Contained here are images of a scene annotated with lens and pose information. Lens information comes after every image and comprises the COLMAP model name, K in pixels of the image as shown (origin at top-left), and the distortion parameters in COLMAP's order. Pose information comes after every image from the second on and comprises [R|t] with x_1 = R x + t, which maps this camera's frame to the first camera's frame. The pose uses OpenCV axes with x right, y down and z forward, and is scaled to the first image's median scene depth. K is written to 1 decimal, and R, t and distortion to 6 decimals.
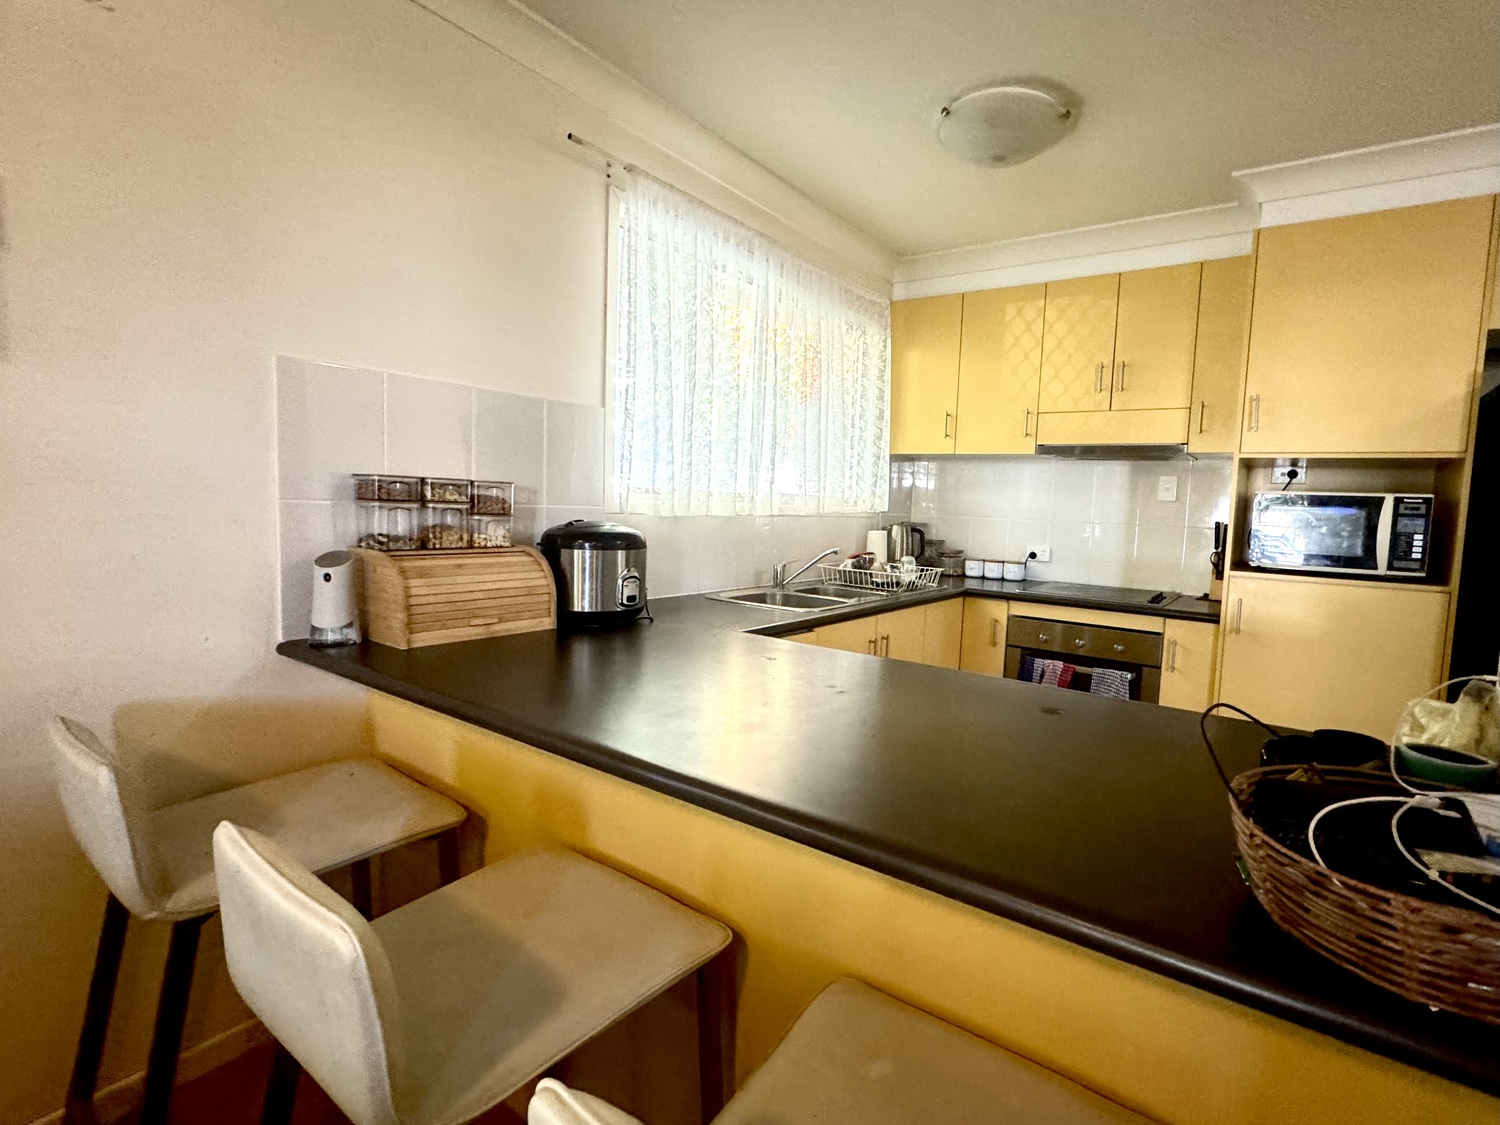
lens RADIAL K [[725.2, 0, 750.0], [0, 725.2, 562.5], [0, 0, 1]] dist [0.001593, -0.000012]
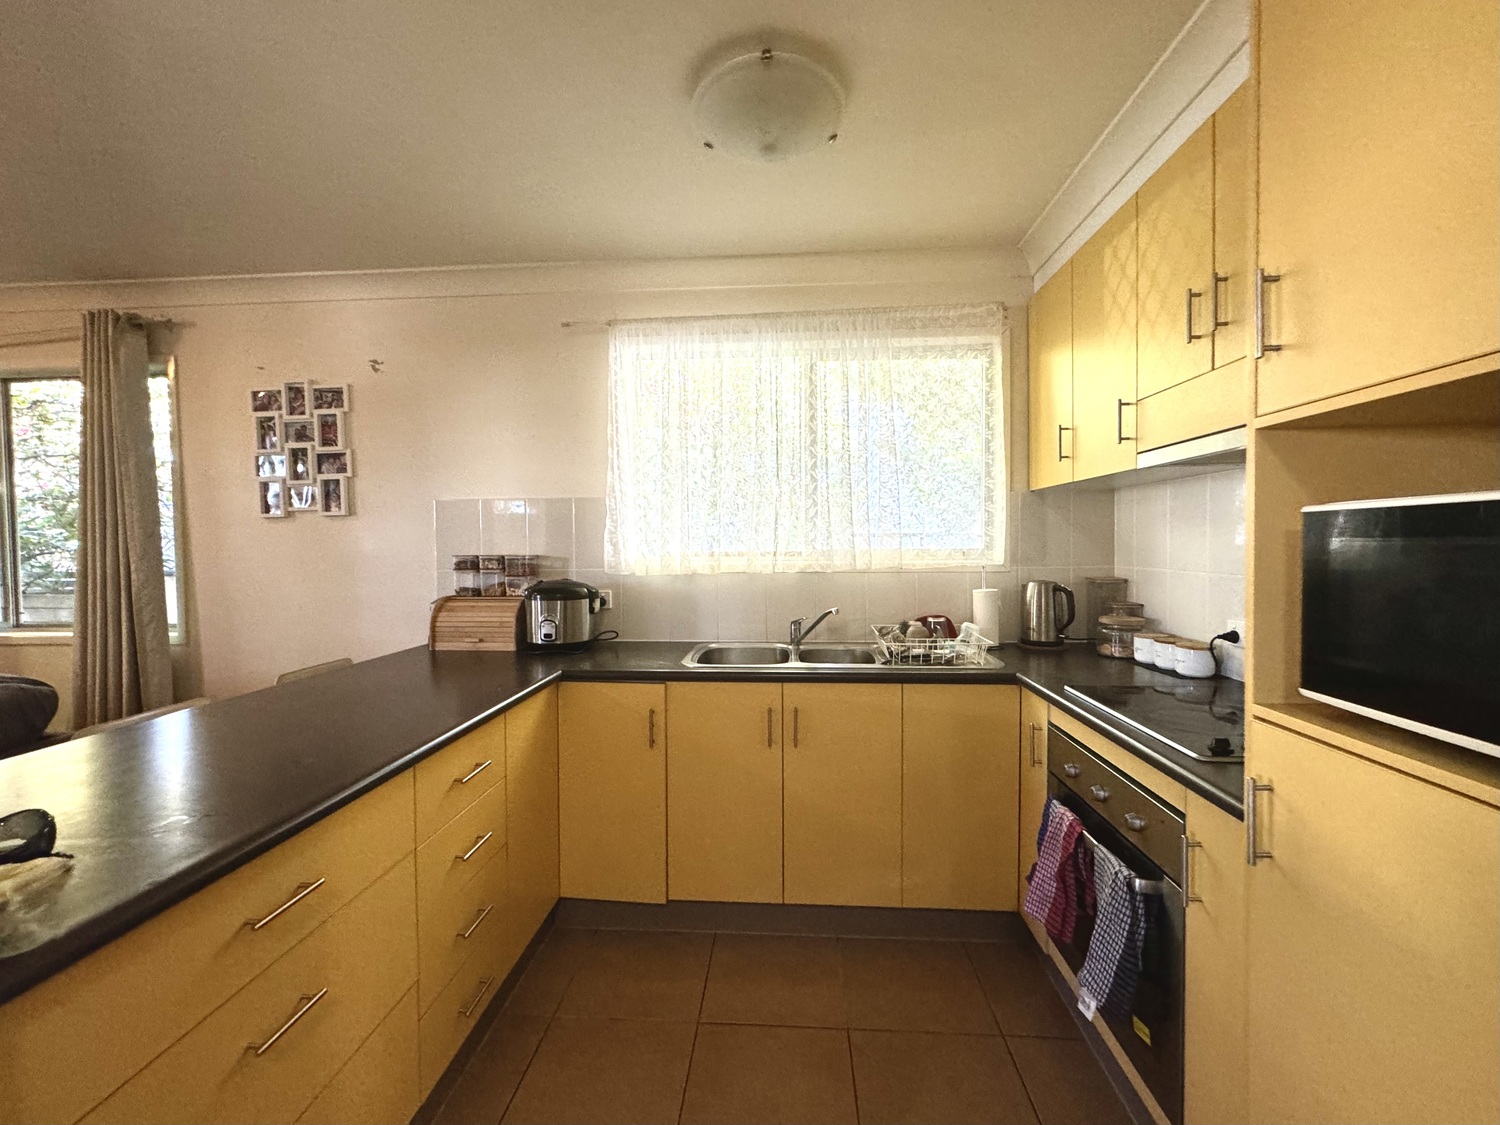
lens RADIAL K [[596.5, 0, 750.0], [0, 596.5, 562.5], [0, 0, 1]] dist [-0.000310, -0.000178]
pose [[0.519687, -0.020860, -0.854102, 0.946745], [-0.042167, 0.997857, -0.050029, -0.046215], [0.853316, 0.062014, 0.517694, 0.681525]]
